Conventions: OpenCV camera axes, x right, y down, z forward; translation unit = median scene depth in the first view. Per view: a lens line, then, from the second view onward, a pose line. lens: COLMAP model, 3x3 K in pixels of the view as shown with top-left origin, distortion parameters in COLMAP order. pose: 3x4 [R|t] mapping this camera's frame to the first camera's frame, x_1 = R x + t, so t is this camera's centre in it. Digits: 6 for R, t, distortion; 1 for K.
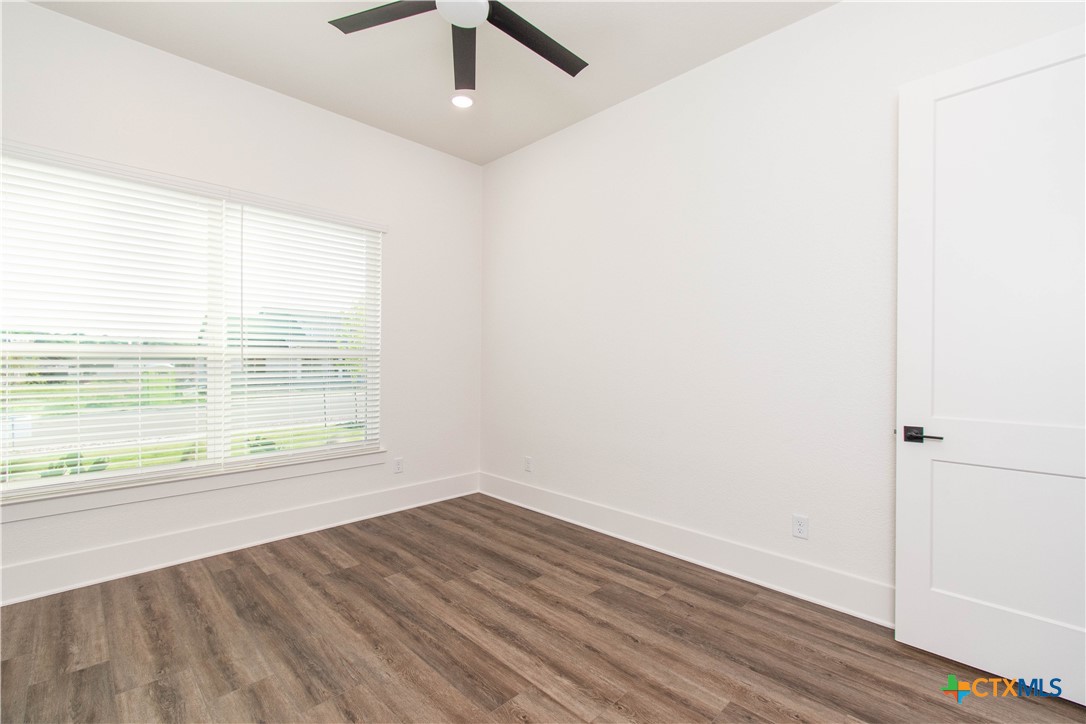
lens RADIAL K [[484.3, 0, 543.2], [0, 484.3, 363.9], [0, 0, 1]] dist [0.003772, -0.002082]
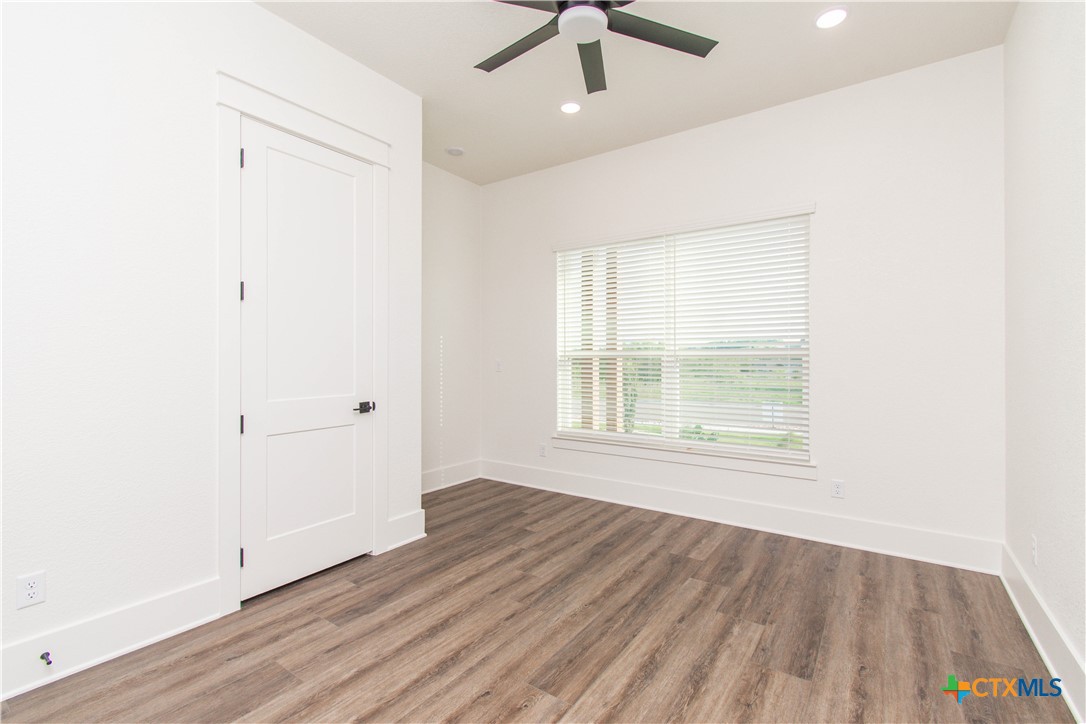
lens RADIAL K [[484.3, 0, 542.5], [0, 484.3, 358.4], [0, 0, 1]] dist [0.003772, -0.002082]
pose [[0.166513, -0.006472, -0.986018, 0.607250], [-0.008106, 0.999936, -0.007932, -0.000064], [0.986006, 0.009314, 0.166450, 0.528396]]
